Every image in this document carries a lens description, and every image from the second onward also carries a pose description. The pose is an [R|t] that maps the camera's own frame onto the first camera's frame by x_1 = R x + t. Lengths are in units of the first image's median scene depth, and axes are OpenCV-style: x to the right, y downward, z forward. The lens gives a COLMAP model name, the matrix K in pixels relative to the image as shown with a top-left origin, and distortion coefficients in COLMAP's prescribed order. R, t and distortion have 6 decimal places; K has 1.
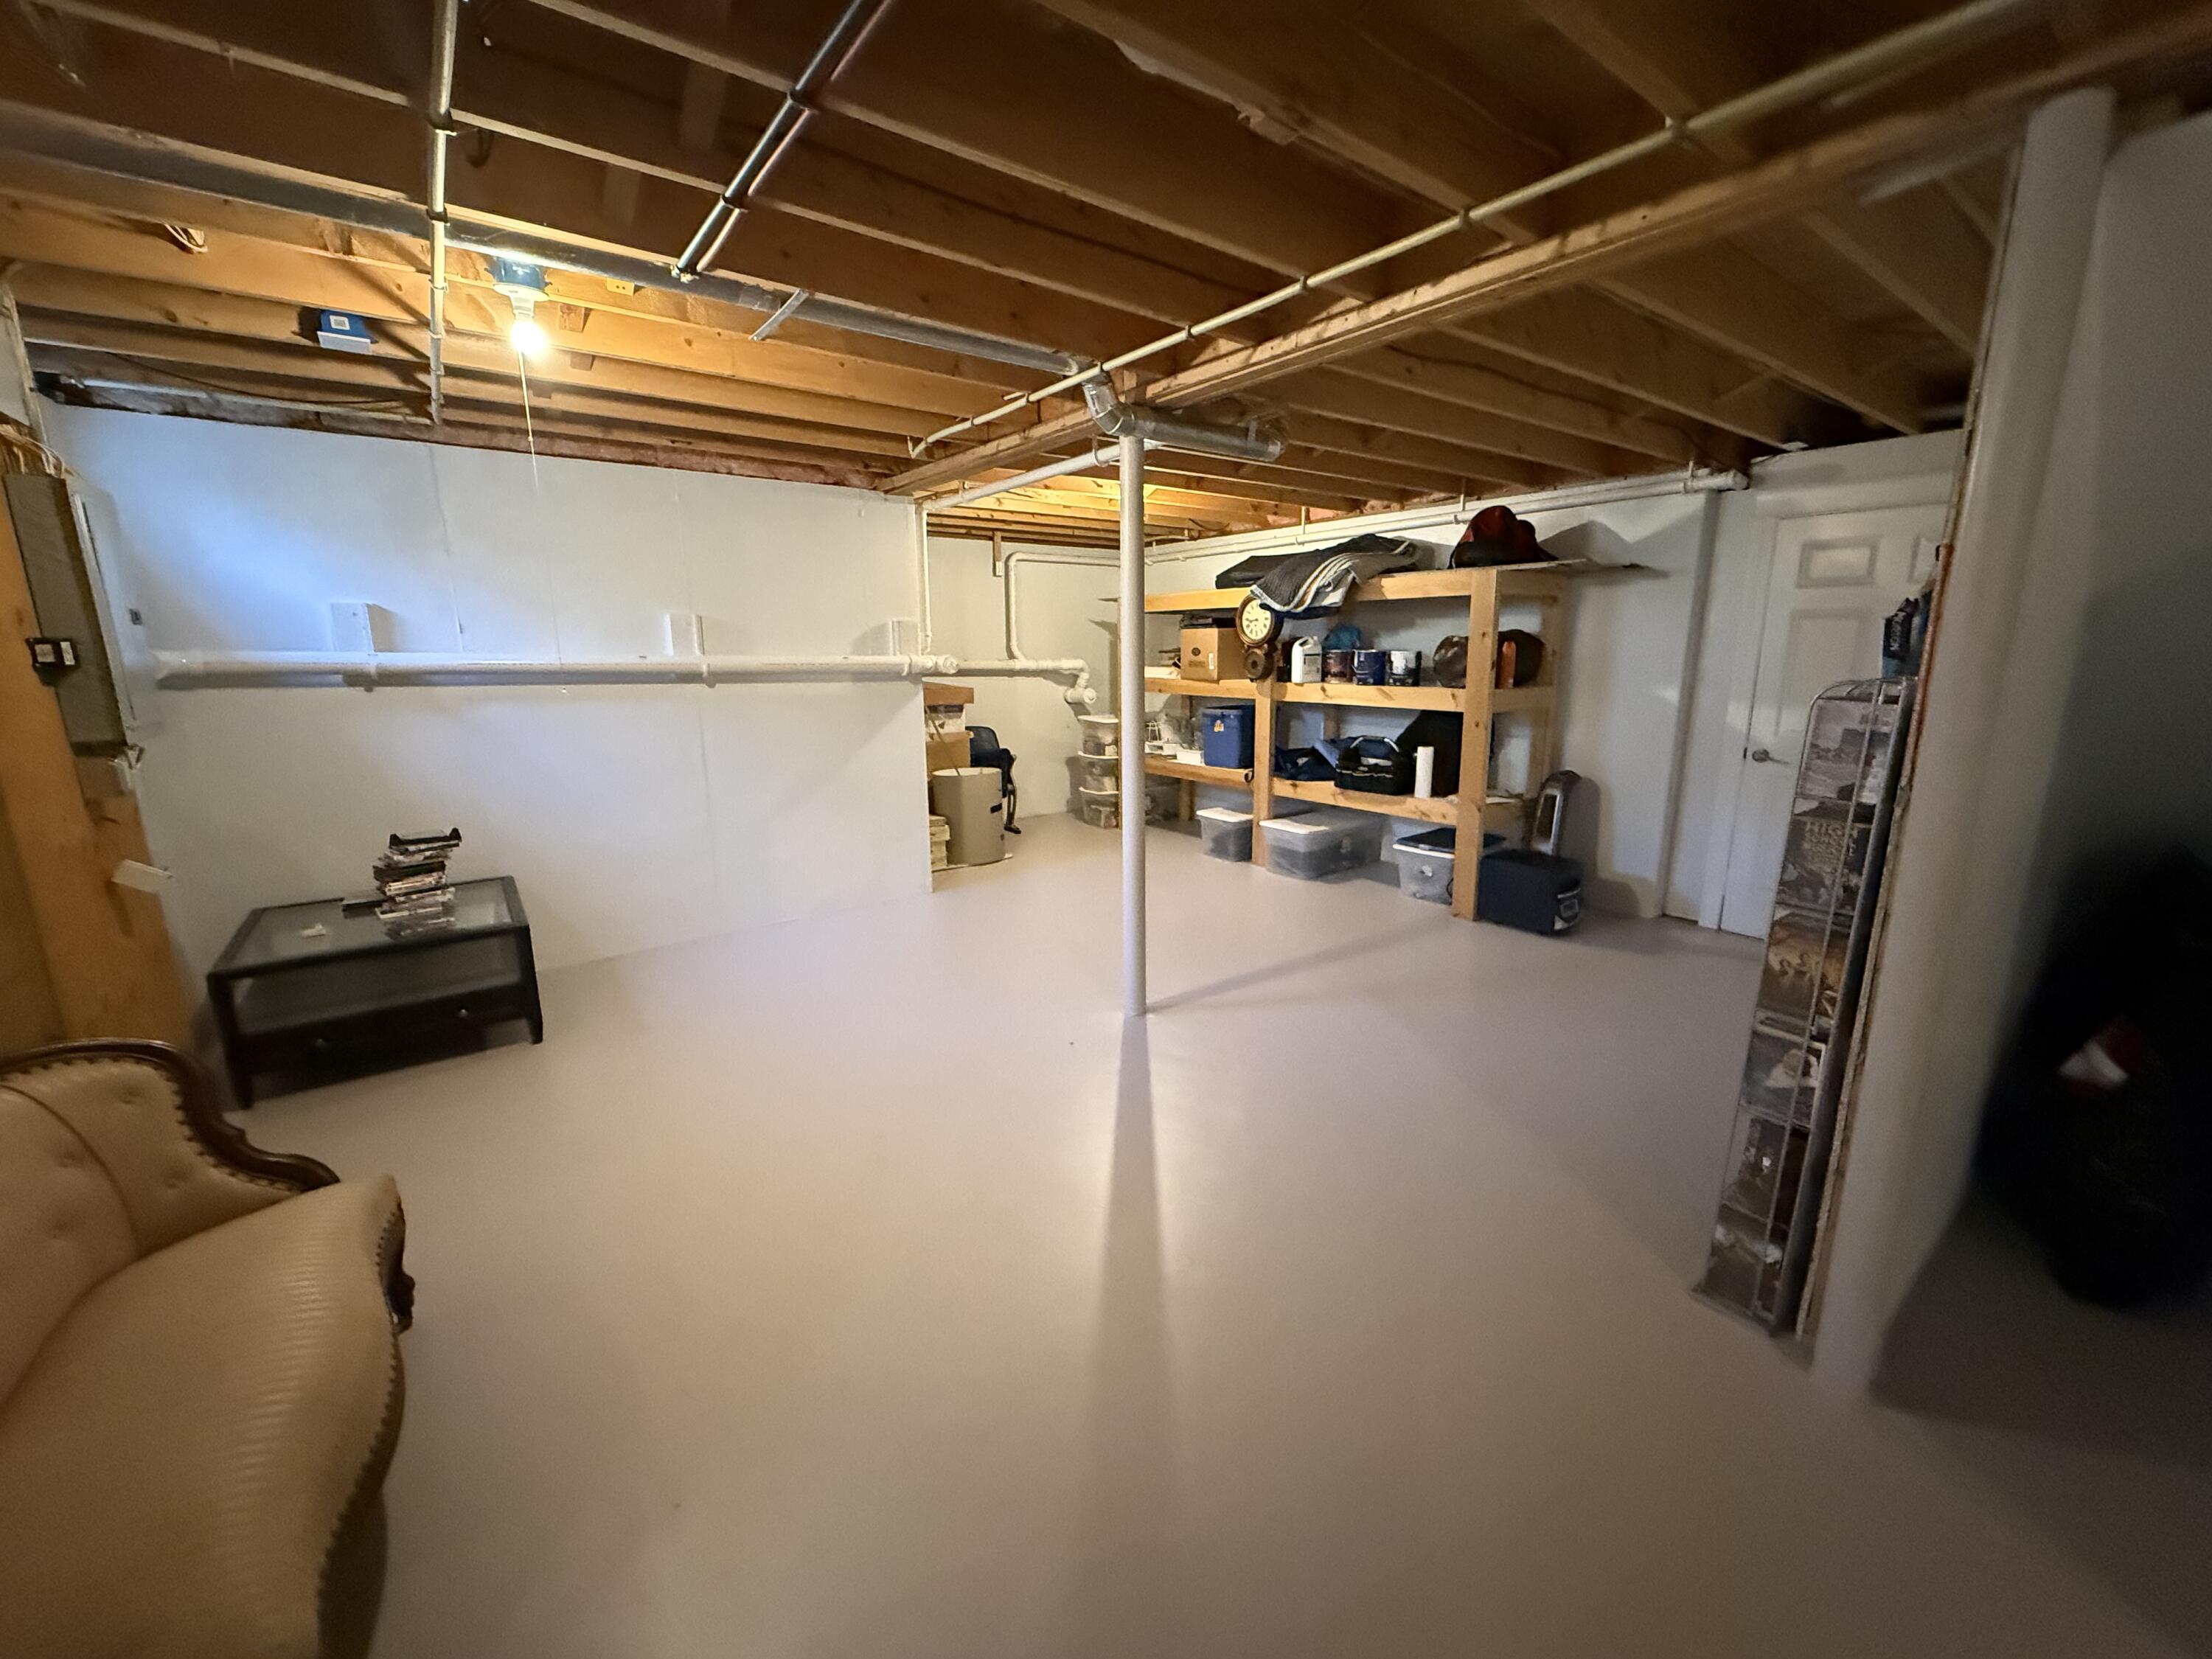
lens RADIAL K [[876.2, 0, 1102.3], [0, 876.2, 829.0], [0, 0, 1]] dist [0.000451, 0.000001]
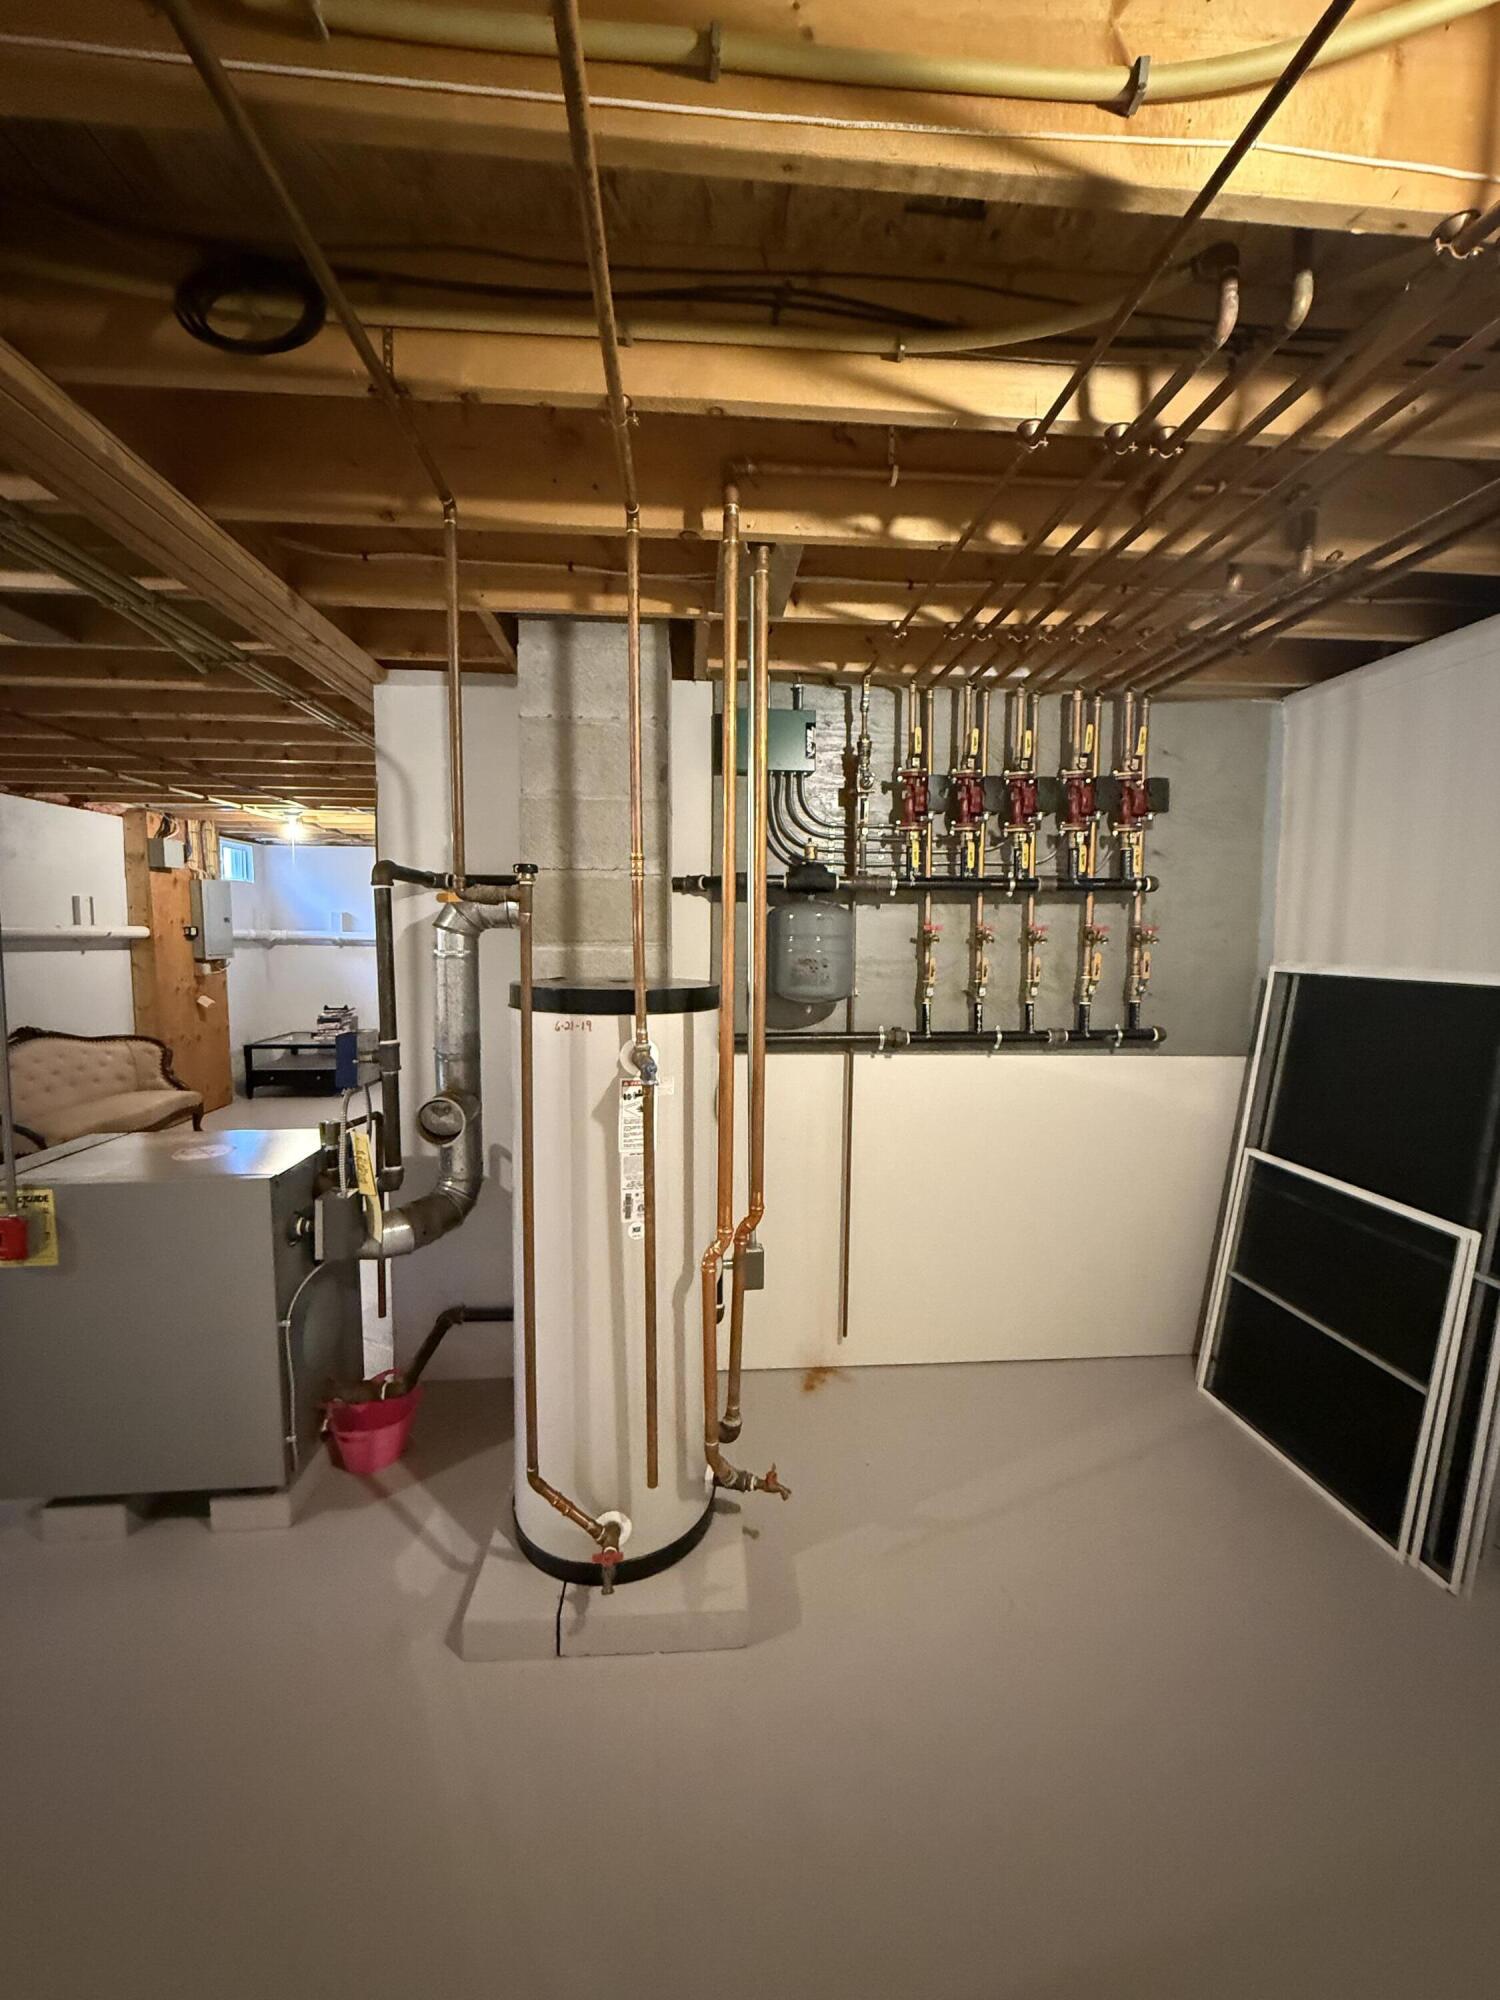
lens RADIAL K [[792.2, 0, 748.1], [0, 792.2, 1001.5], [0, 0, 1]] dist [0.000451, 0.000001]
pose [[0.848001, 0.056734, -0.526949, 1.357643], [-0.115371, 0.990172, -0.079055, 0.035336], [0.517285, 0.127833, 0.846212, -0.259725]]
